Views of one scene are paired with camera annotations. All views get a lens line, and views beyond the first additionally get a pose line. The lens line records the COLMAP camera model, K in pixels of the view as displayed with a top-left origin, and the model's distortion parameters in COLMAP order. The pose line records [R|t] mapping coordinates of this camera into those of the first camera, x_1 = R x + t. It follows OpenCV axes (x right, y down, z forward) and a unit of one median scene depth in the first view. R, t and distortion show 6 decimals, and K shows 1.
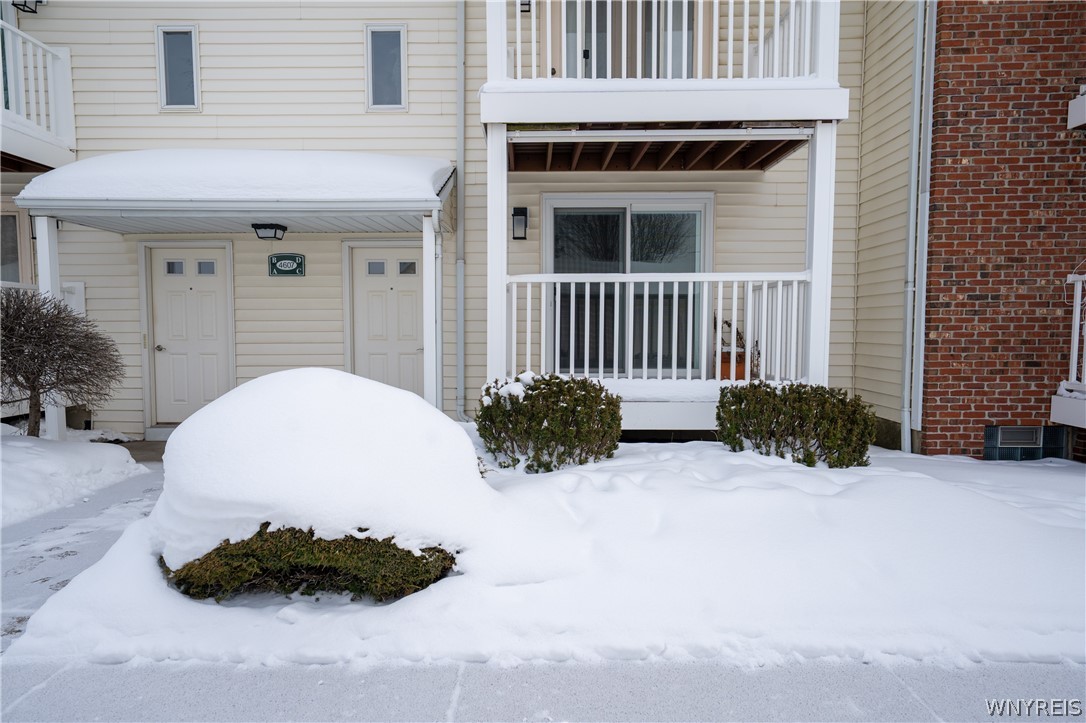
lens RADIAL K [[634.8, 0, 543.0], [0, 634.8, 361.5], [0, 0, 1]] dist [0.015963, 0.002181]
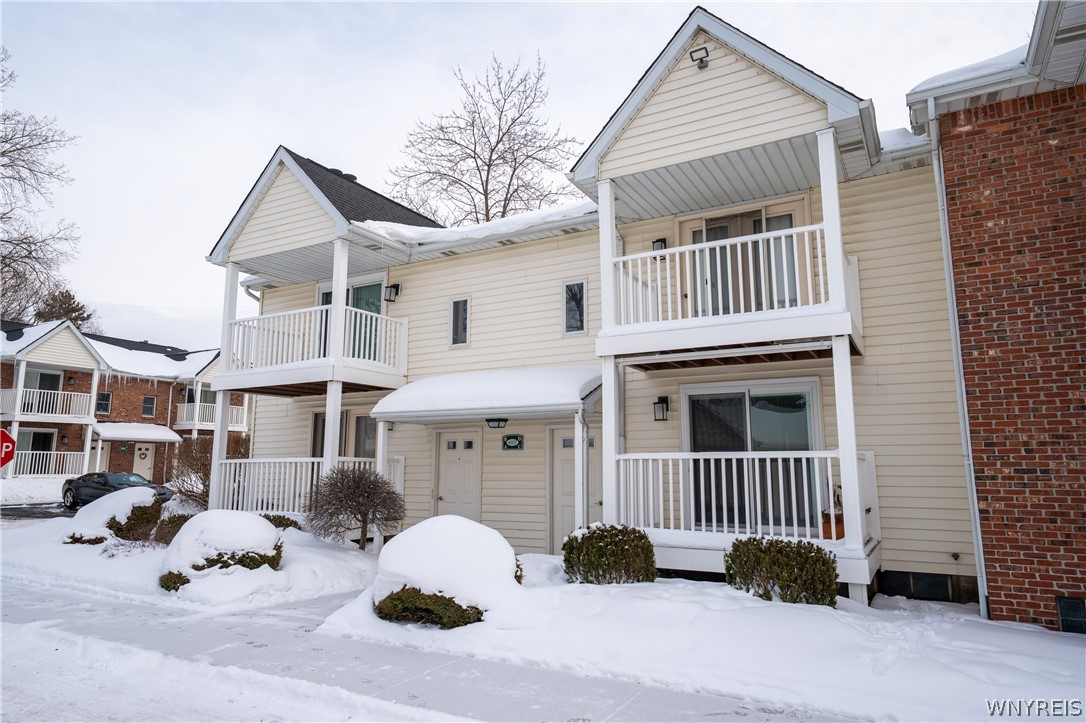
lens RADIAL K [[696.9, 0, 552.2], [0, 696.9, 360.8], [0, 0, 1]] dist [0.029385, 0.002285]
pose [[0.880292, -0.070417, -0.469177, 0.547059], [-0.029351, 0.978947, -0.201995, -0.017203], [0.473523, 0.191585, 0.859692, -0.458905]]
